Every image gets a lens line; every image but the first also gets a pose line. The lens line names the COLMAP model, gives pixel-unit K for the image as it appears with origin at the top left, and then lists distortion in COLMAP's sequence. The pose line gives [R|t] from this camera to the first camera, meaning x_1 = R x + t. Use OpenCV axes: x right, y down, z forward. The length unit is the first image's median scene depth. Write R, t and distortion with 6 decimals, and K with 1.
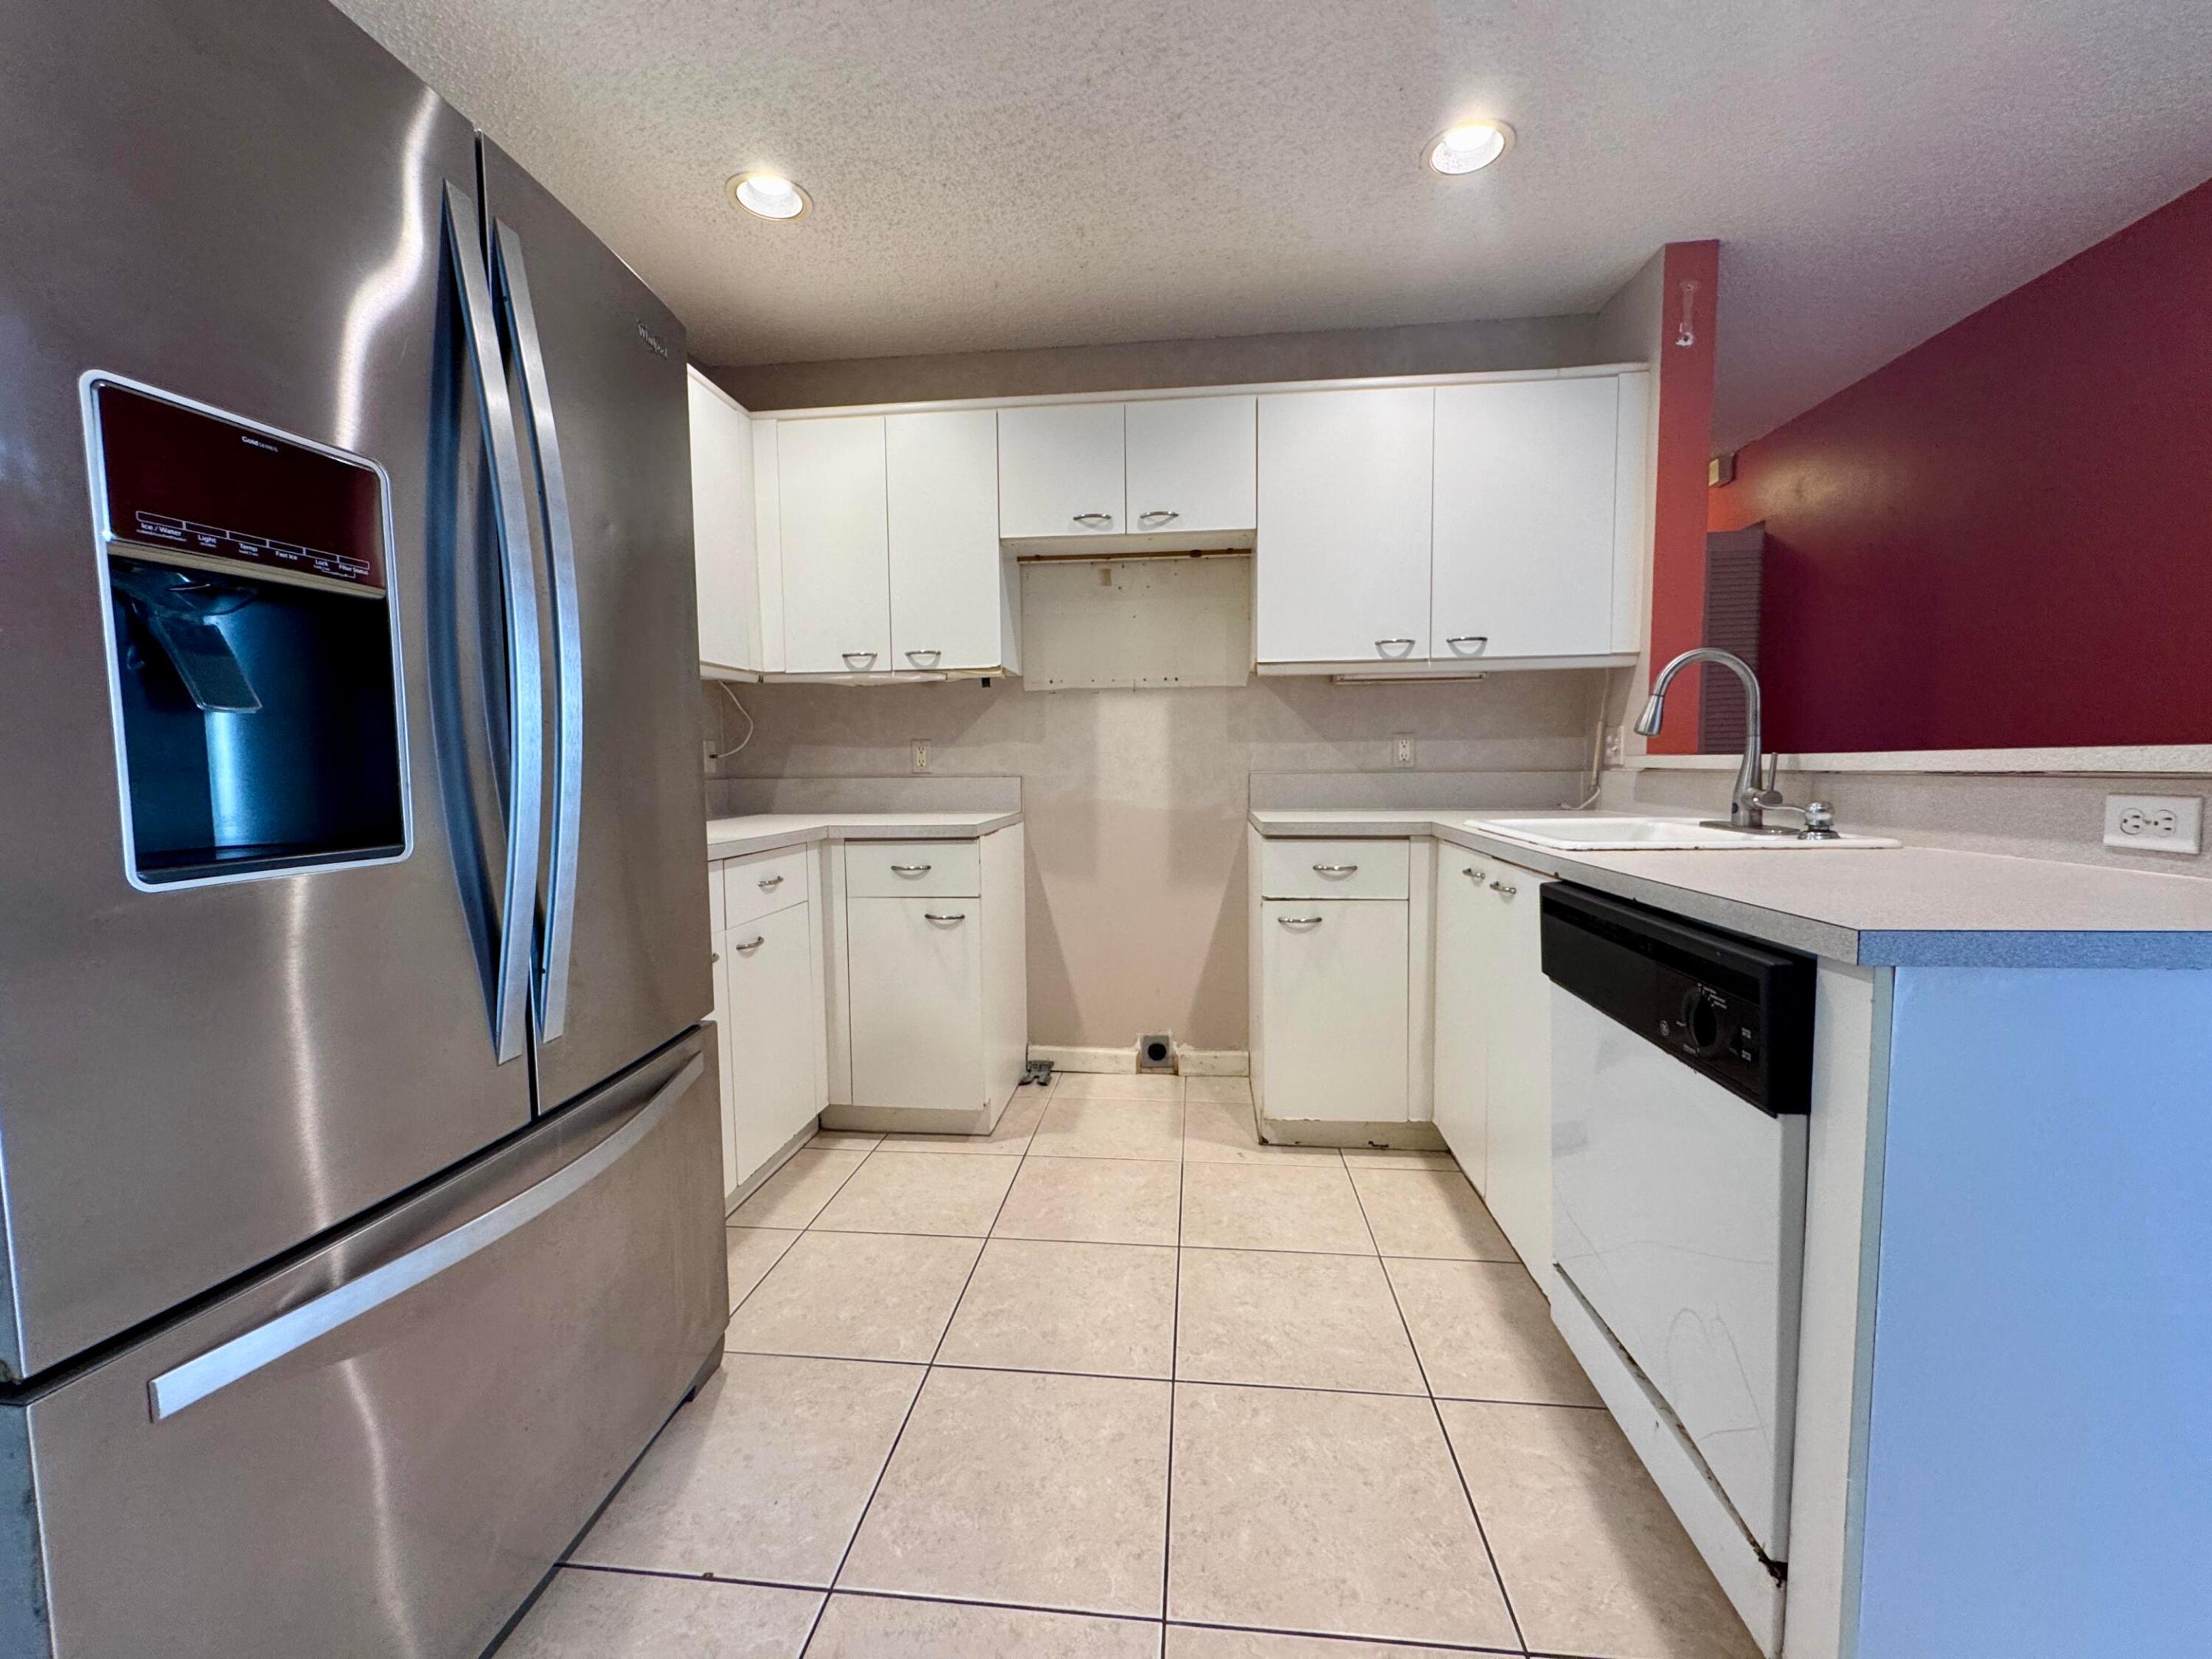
lens RADIAL K [[881.2, 0, 1106.0], [0, 881.2, 829.5], [0, 0, 1]] dist [-0.002509, -0.000057]
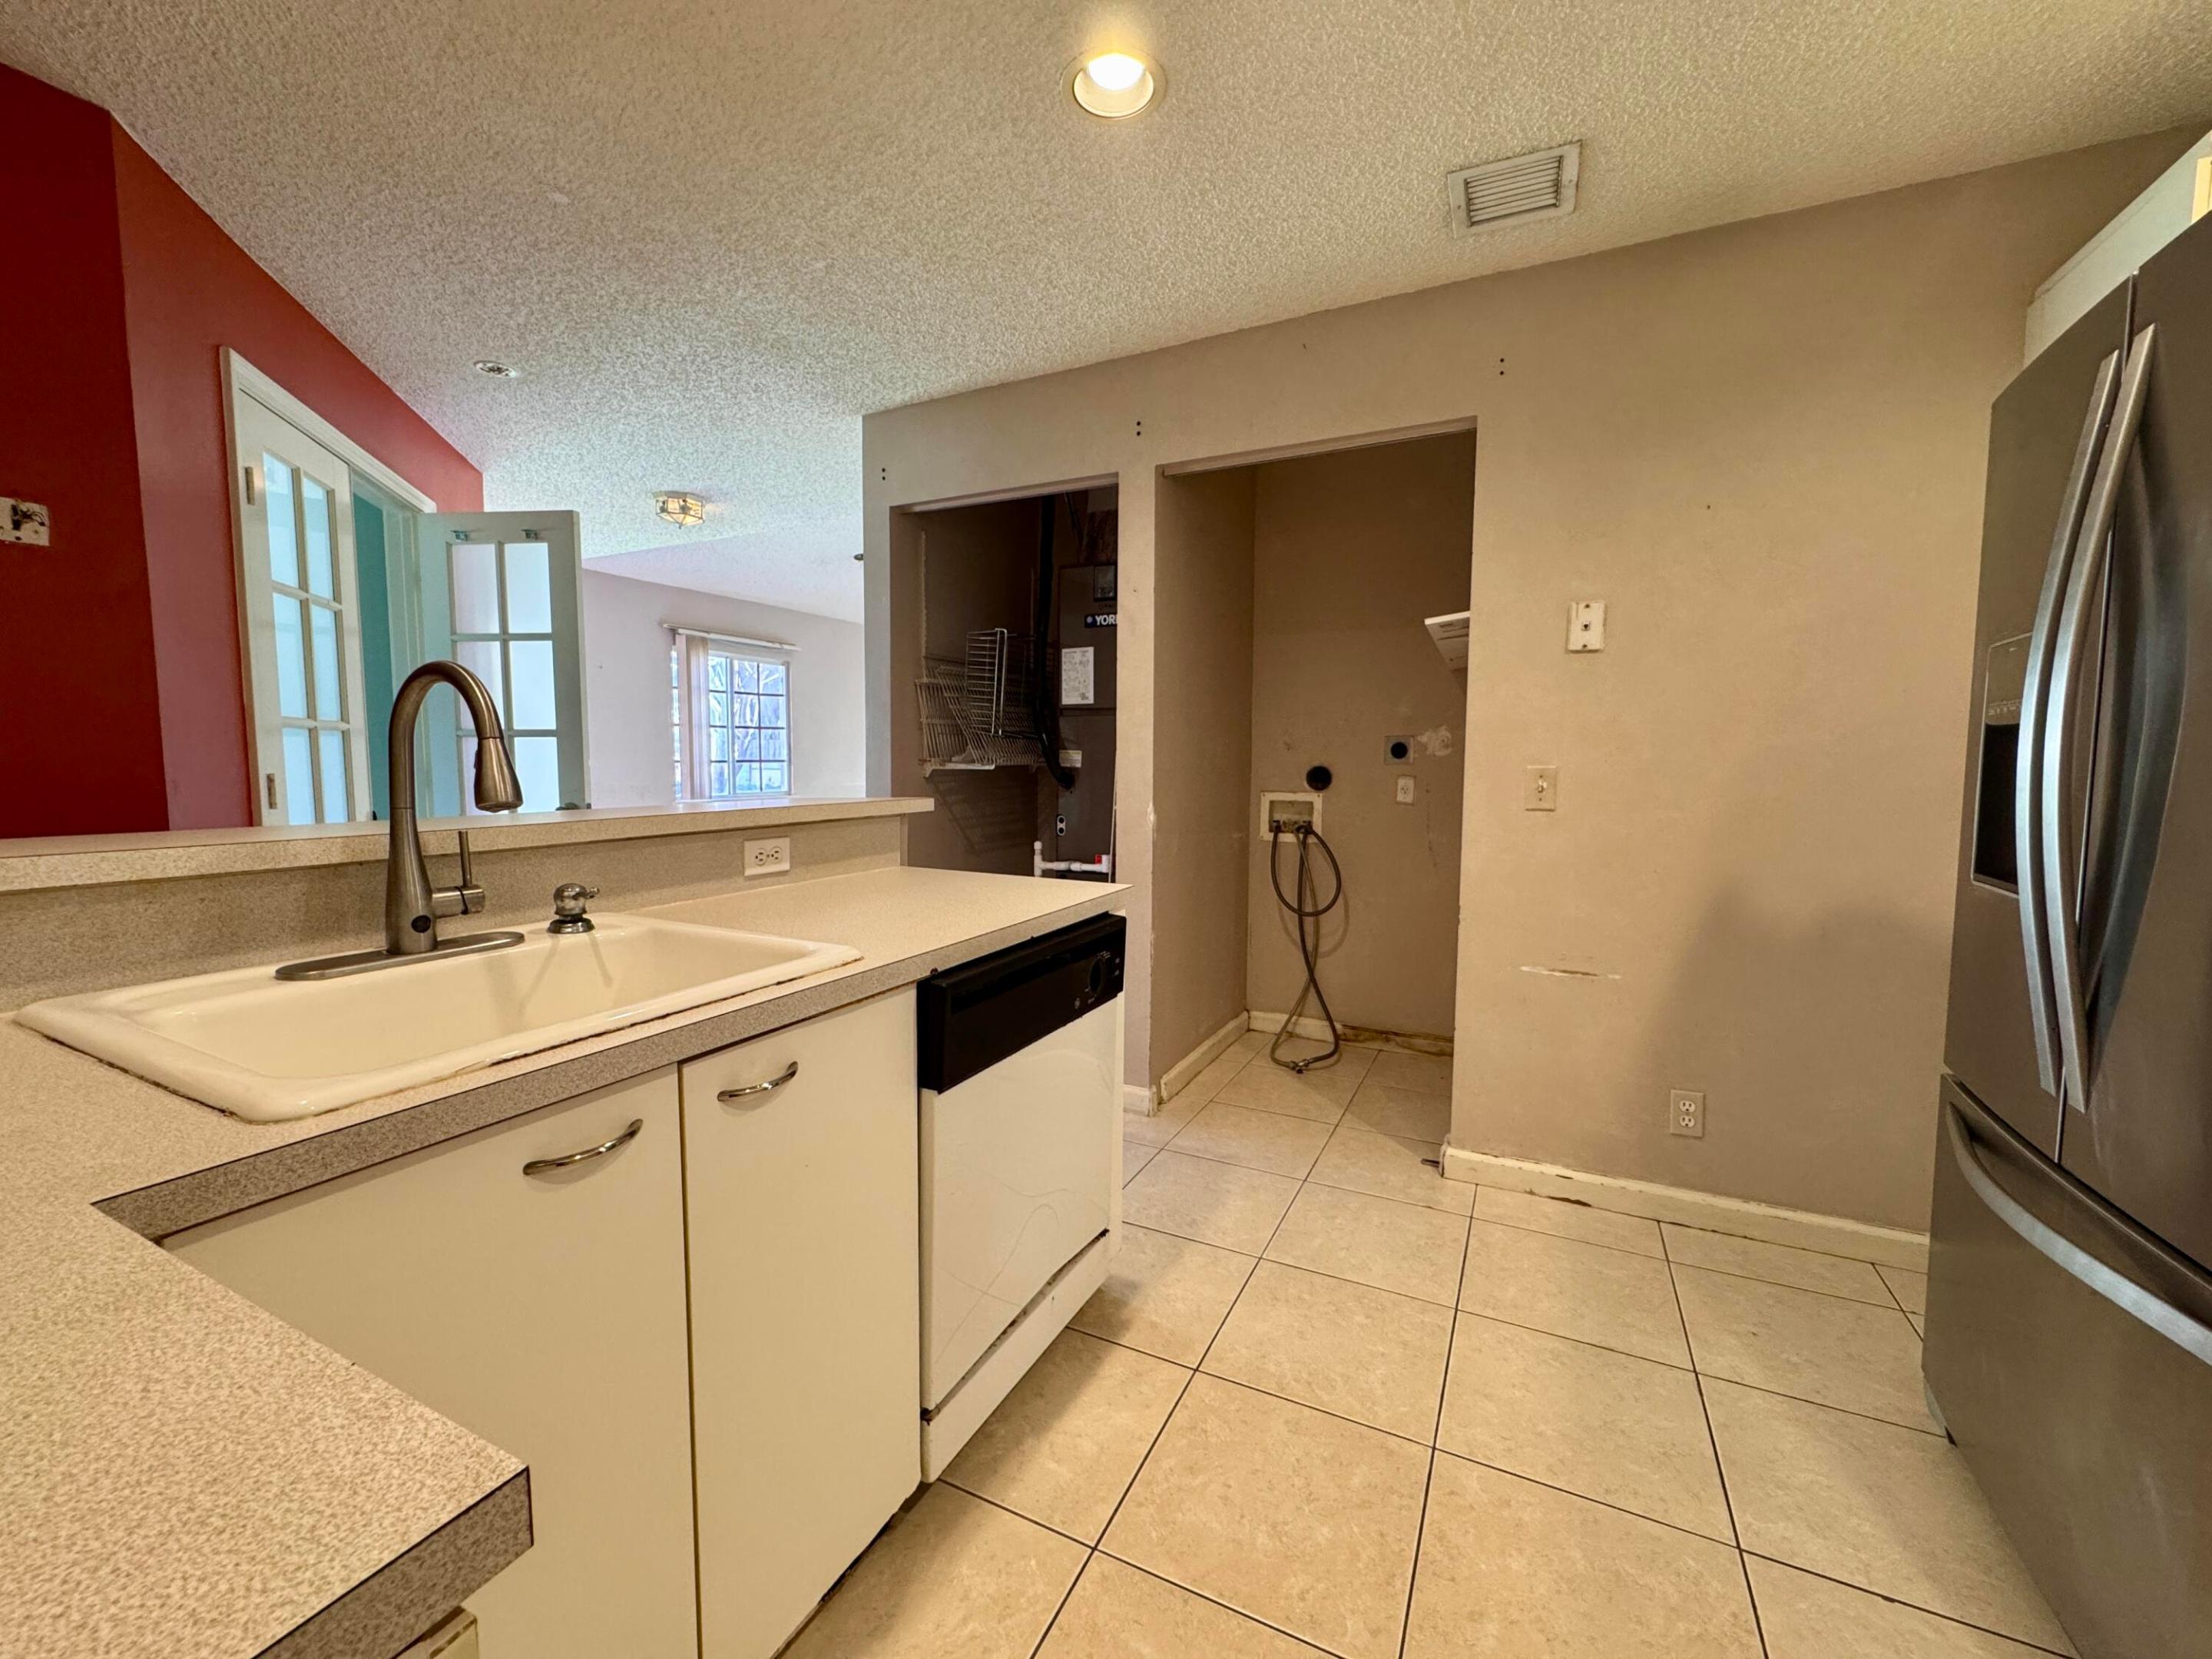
lens RADIAL K [[881.2, 0, 1106.0], [0, 881.2, 829.5], [0, 0, 1]] dist [-0.002509, -0.000057]
pose [[-0.937459, -0.022144, 0.347390, 0.079595], [0.029465, 0.989345, 0.142579, -0.235225], [-0.346846, 0.143898, -0.926818, 2.026832]]
